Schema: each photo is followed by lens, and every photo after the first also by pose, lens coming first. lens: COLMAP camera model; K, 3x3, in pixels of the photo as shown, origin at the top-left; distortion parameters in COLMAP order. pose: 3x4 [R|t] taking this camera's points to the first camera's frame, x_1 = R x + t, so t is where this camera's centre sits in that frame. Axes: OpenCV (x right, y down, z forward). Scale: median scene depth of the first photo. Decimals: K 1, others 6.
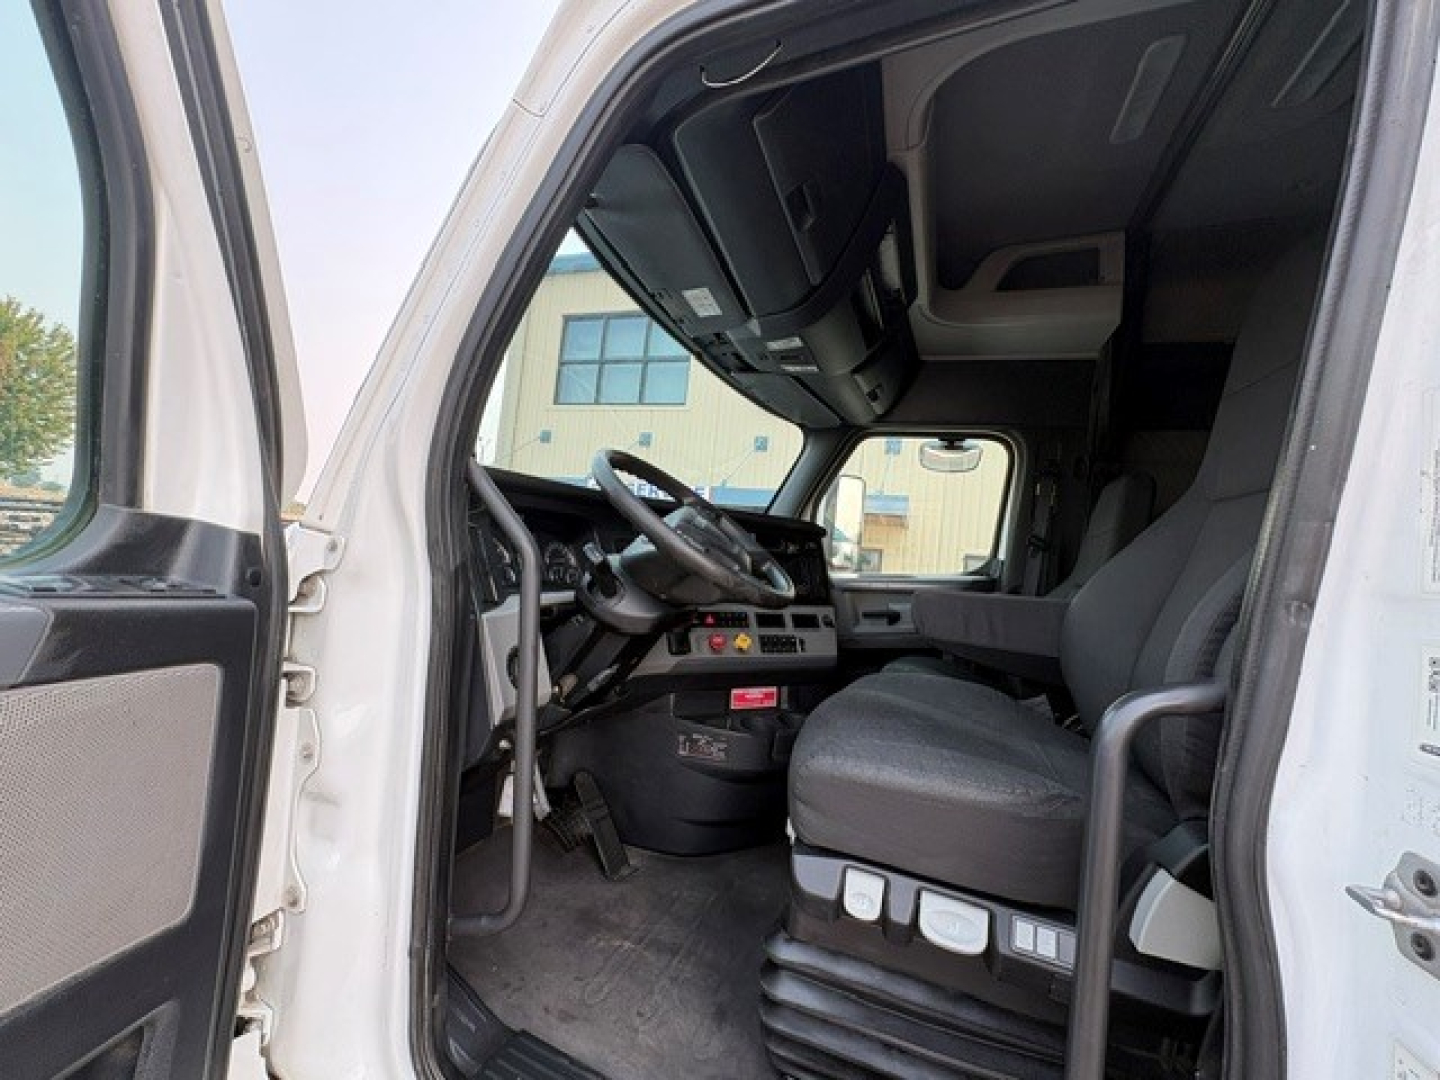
lens RADIAL K [[572.3, 0, 720.0], [0, 572.3, 540.0], [0, 0, 1]] dist [0.000251, 0.000062]
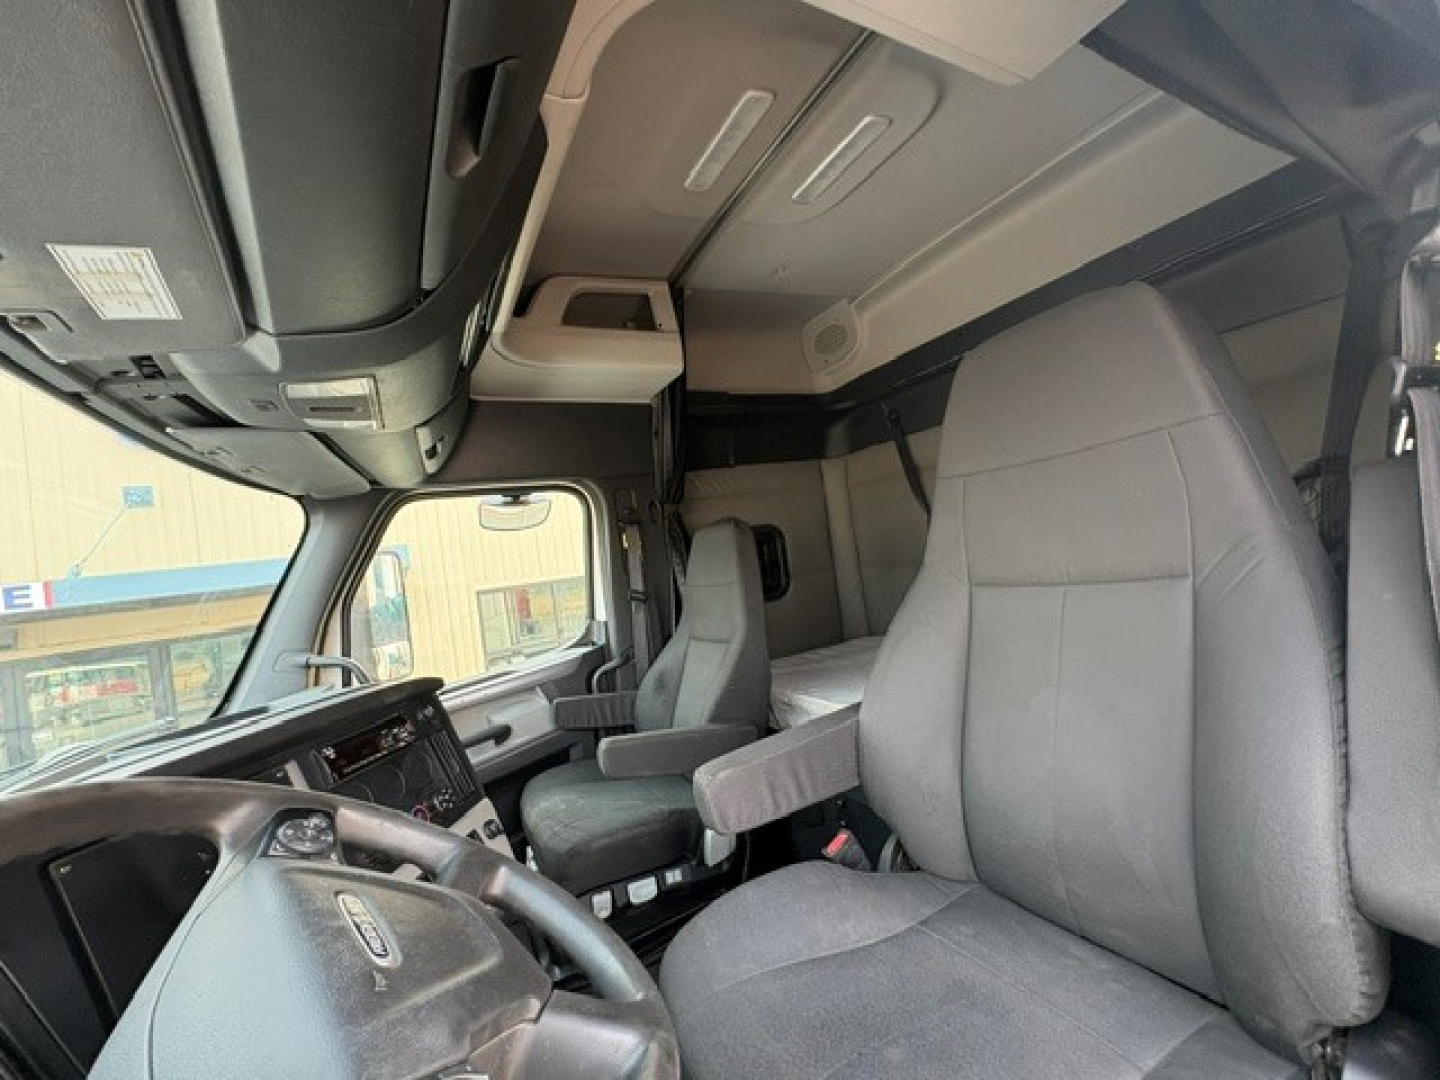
lens RADIAL K [[572.3, 0, 720.0], [0, 572.3, 540.0], [0, 0, 1]] dist [0.000251, 0.000062]
pose [[0.632039, -0.167977, 0.756512, -0.062276], [0.193329, 0.979536, 0.055979, -0.123205], [-0.750433, 0.110875, 0.651580, 0.300982]]
